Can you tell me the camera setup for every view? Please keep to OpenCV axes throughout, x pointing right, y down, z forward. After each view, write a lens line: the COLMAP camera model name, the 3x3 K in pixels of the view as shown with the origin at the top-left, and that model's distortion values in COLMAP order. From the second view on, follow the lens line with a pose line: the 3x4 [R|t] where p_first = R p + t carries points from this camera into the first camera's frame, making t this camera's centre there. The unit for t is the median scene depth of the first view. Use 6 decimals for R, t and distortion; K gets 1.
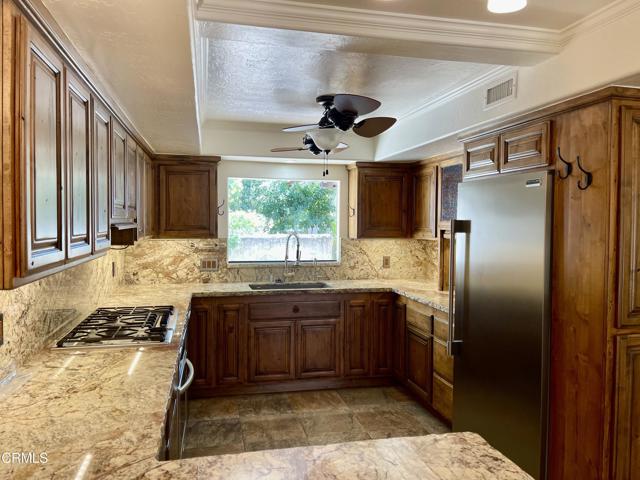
lens RADIAL K [[490.2, 0, 320.7], [0, 490.2, 237.8], [0, 0, 1]] dist [0.053035, -0.022123]
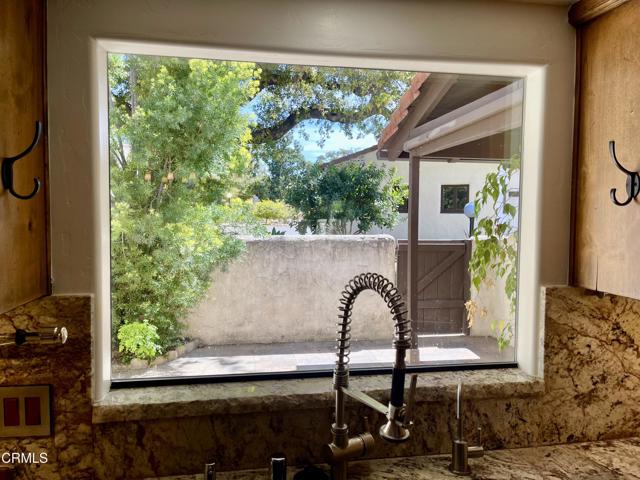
lens RADIAL K [[490.2, 0, 319.9], [0, 490.2, 240.0], [0, 0, 1]] dist [0.053035, -0.022123]
pose [[0.997996, 0.003827, -0.063169, -0.019052], [-0.002285, 0.999698, 0.024474, -0.009560], [0.063244, -0.024280, 0.997703, 0.222605]]
